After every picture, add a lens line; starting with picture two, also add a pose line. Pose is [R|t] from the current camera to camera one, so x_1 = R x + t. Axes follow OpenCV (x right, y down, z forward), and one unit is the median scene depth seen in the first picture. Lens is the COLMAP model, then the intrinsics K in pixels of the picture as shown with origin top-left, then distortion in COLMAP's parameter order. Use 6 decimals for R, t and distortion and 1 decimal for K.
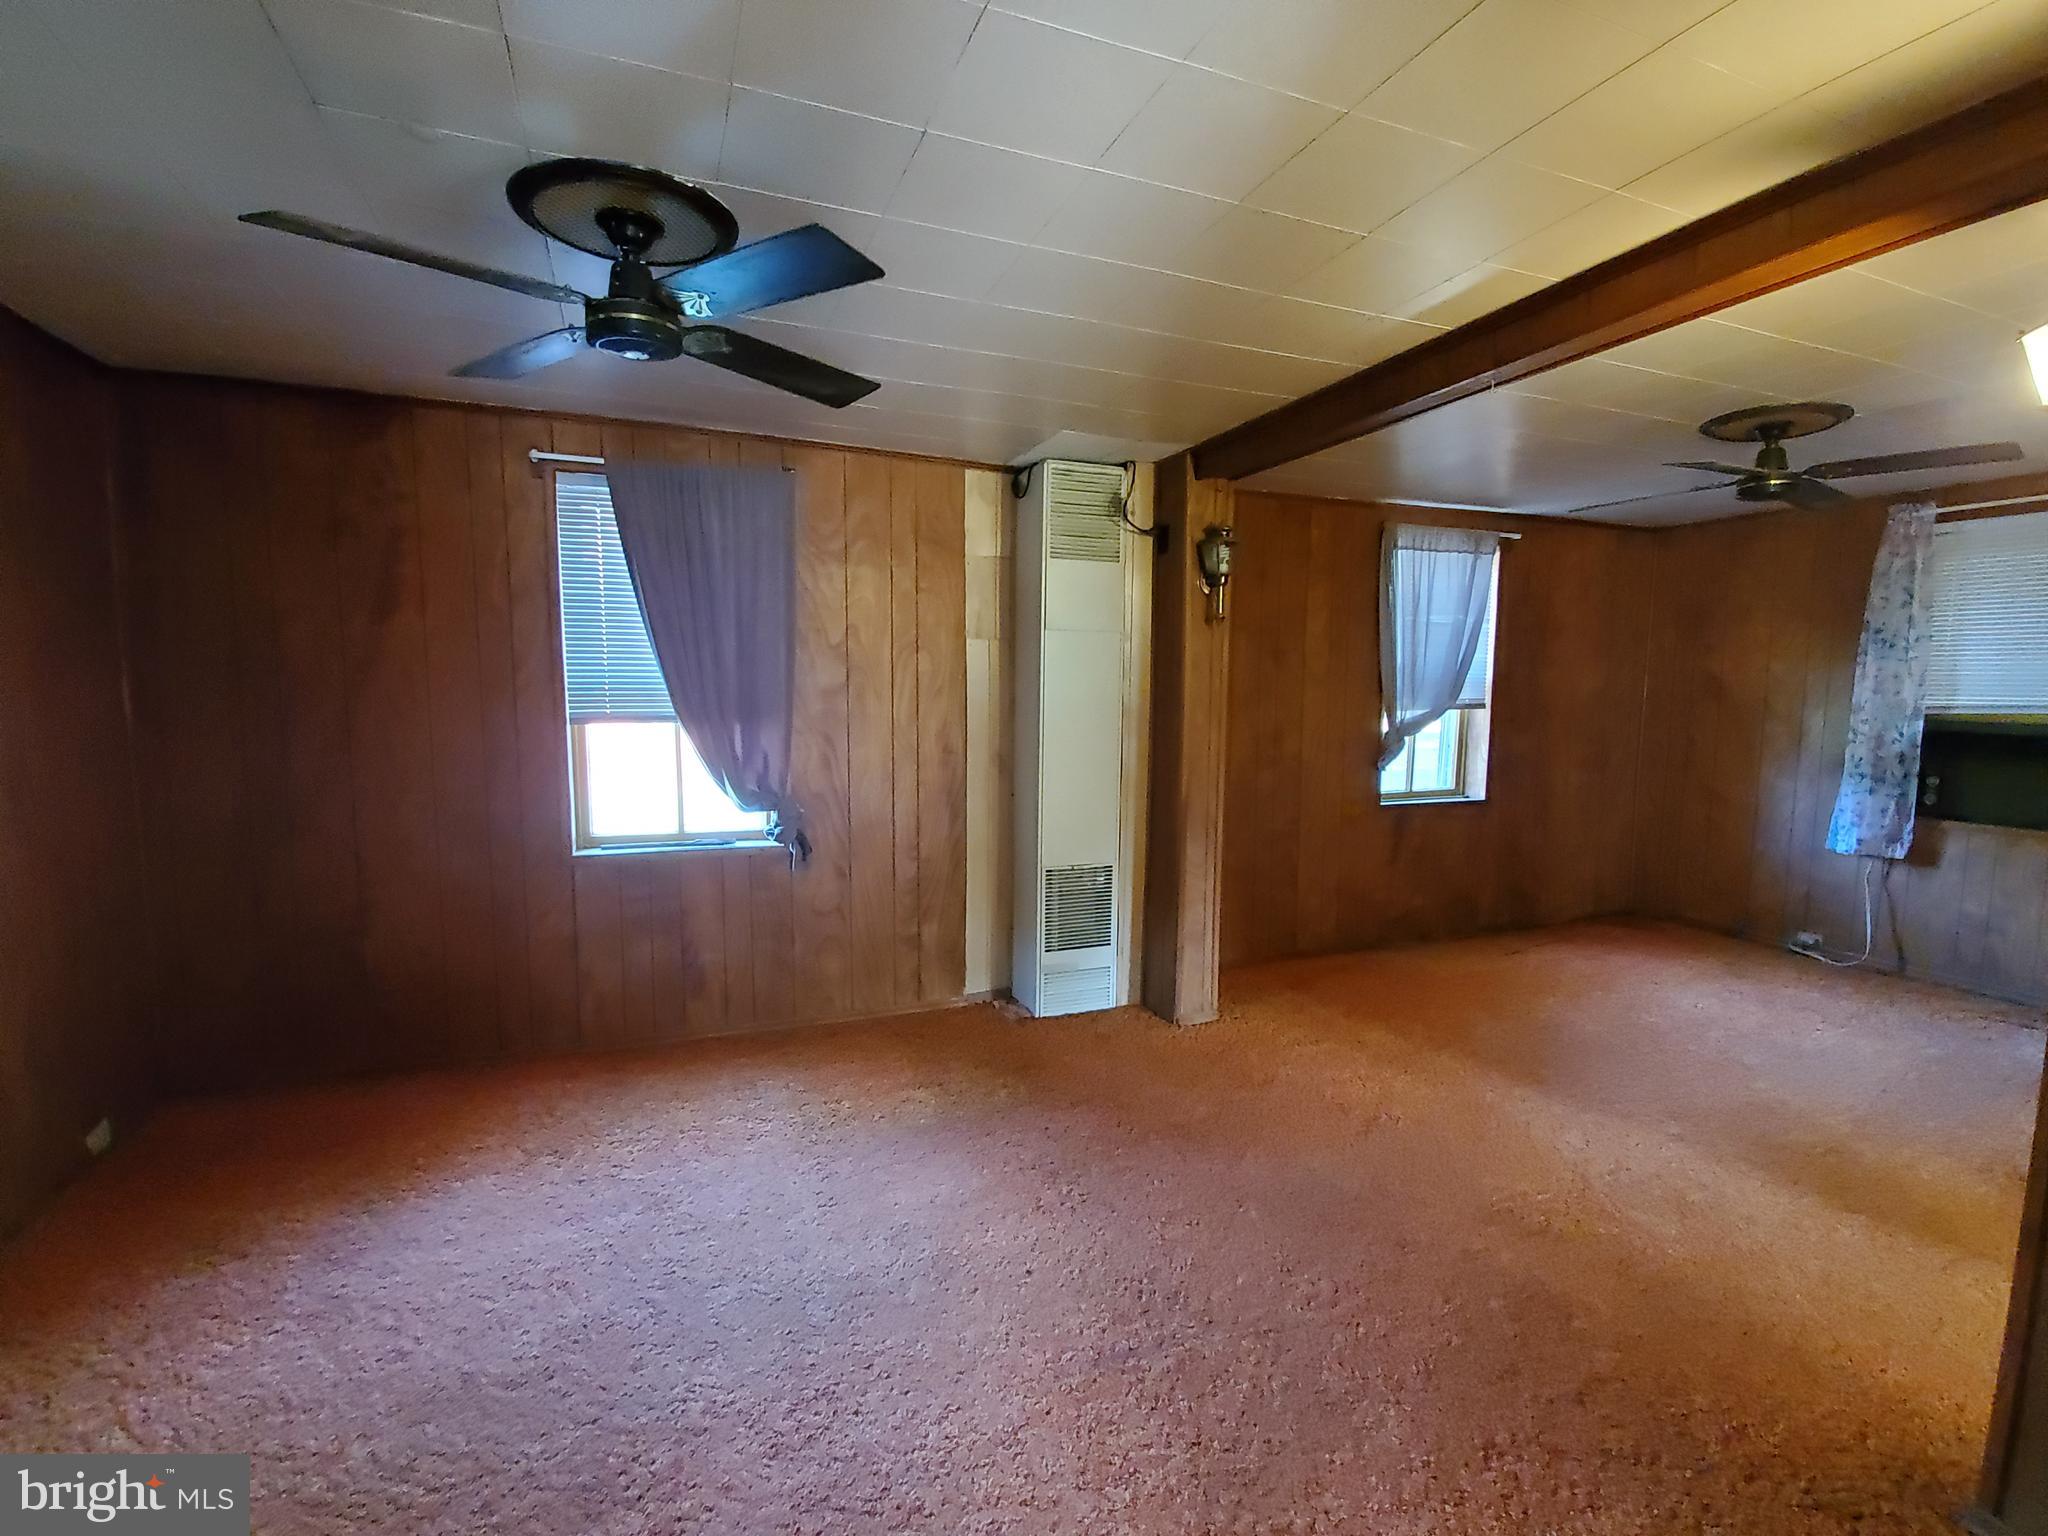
lens RADIAL K [[955.7, 0, 1041.8], [0, 955.7, 783.3], [0, 0, 1]] dist [0.003168, 0.000058]
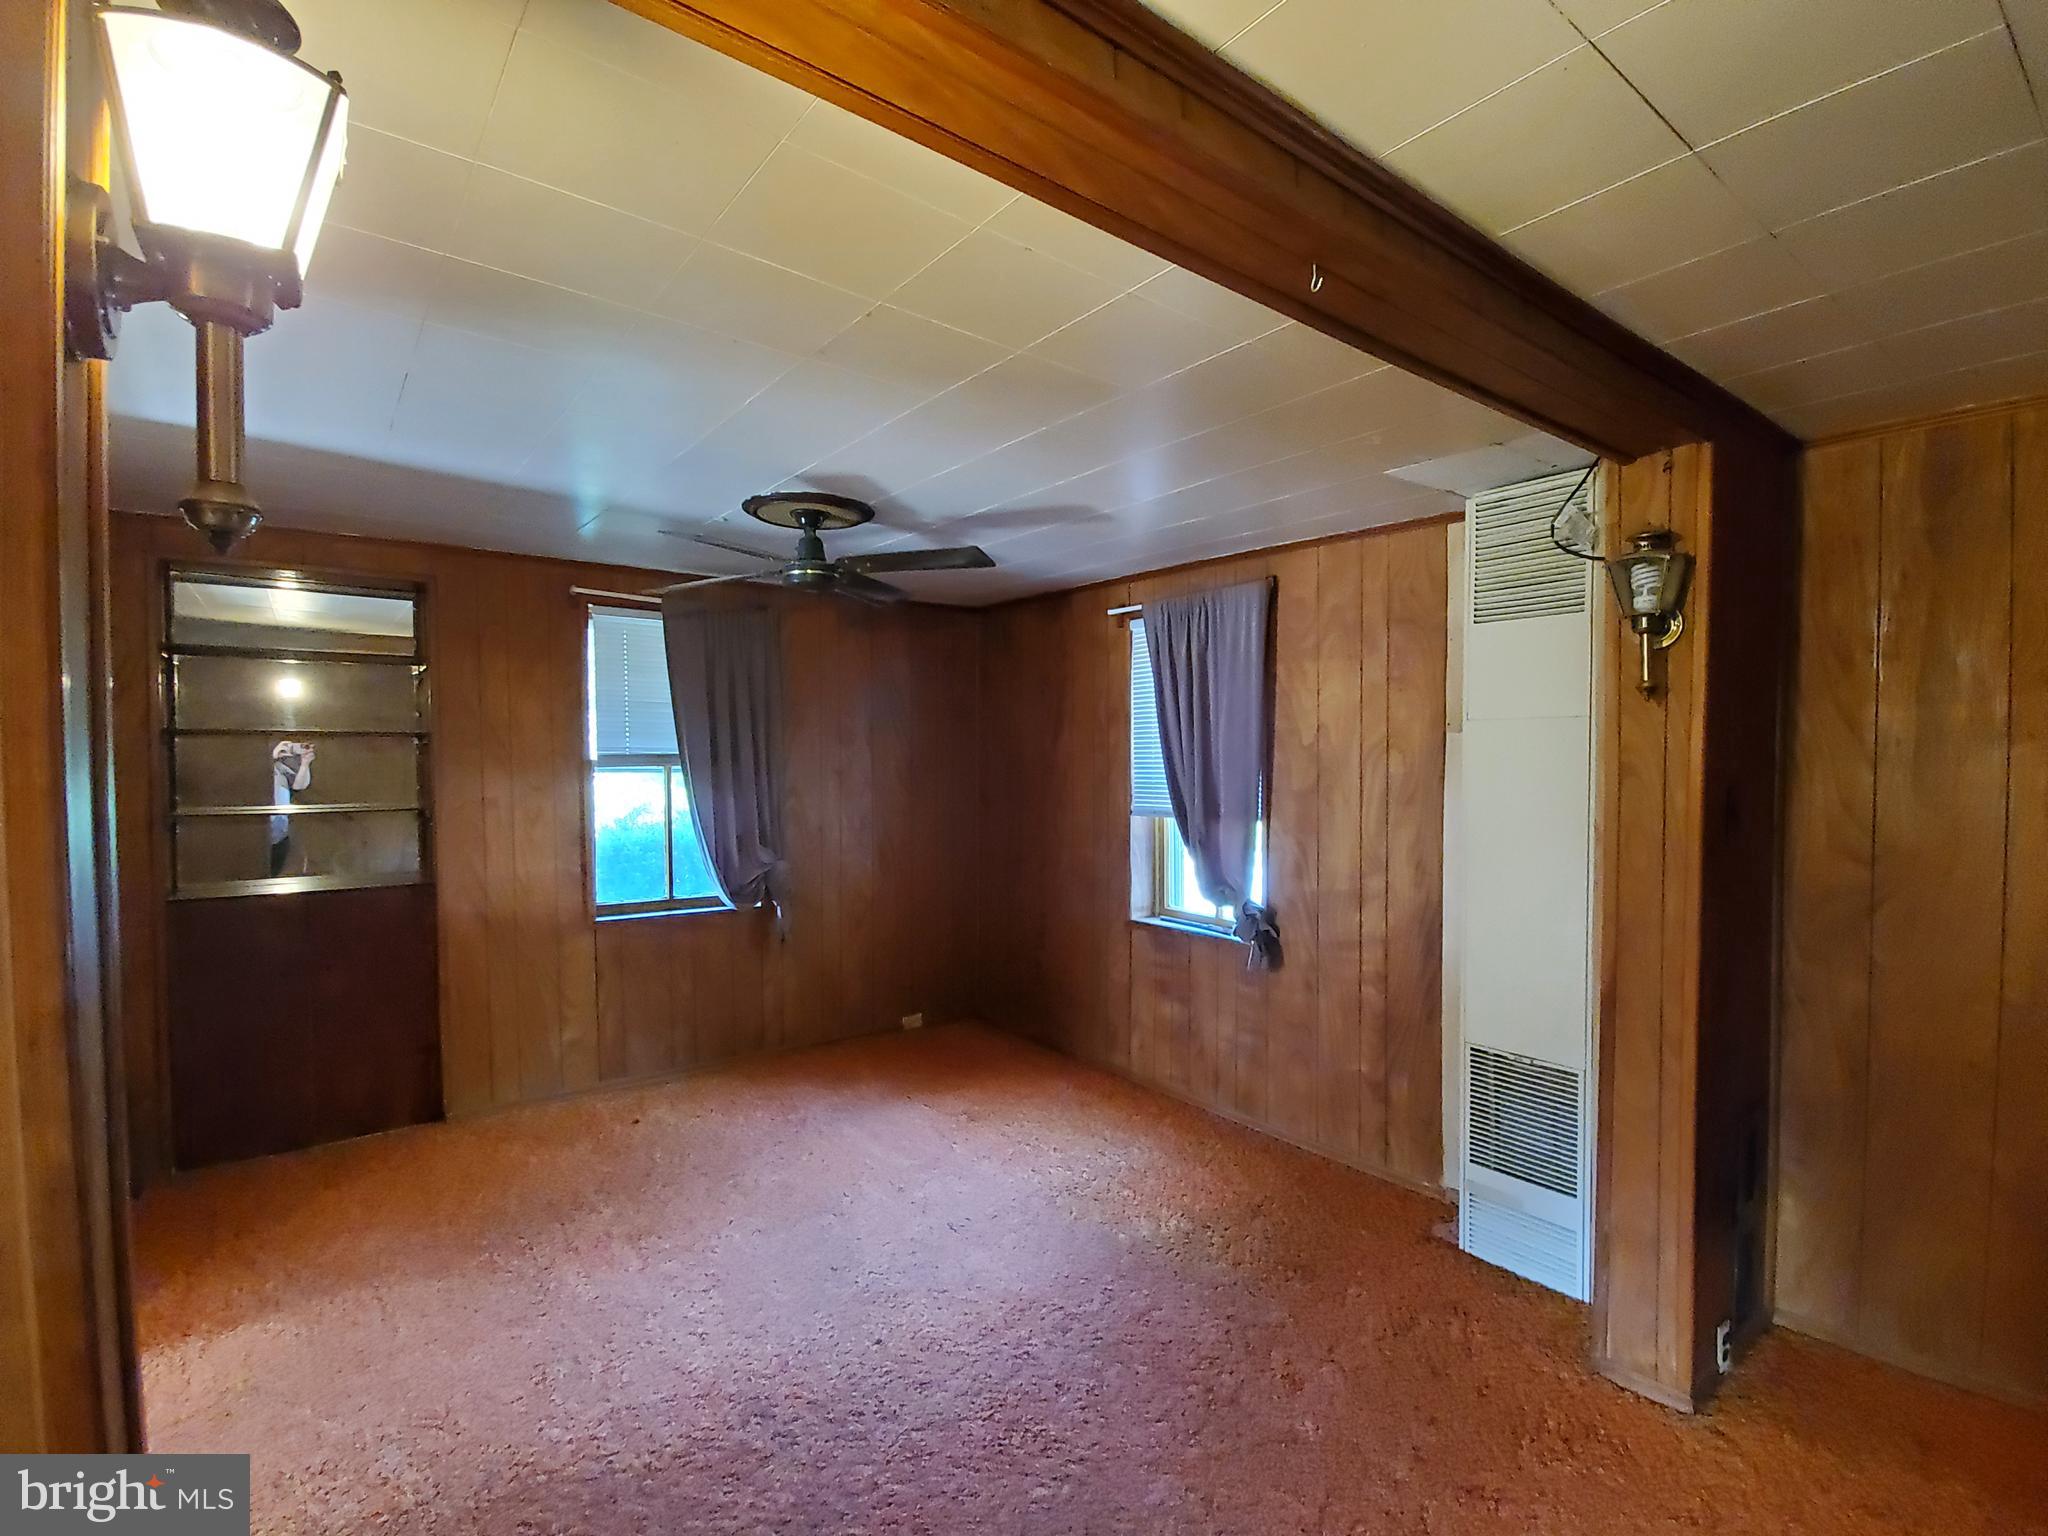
lens RADIAL K [[955.7, 0, 1041.8], [0, 955.7, 783.3], [0, 0, 1]] dist [0.003168, 0.000058]
pose [[0.281170, 0.018824, -0.959473, 0.621672], [-0.099549, 0.994986, -0.009651, -0.070544], [0.954481, 0.098228, 0.281634, 0.475998]]
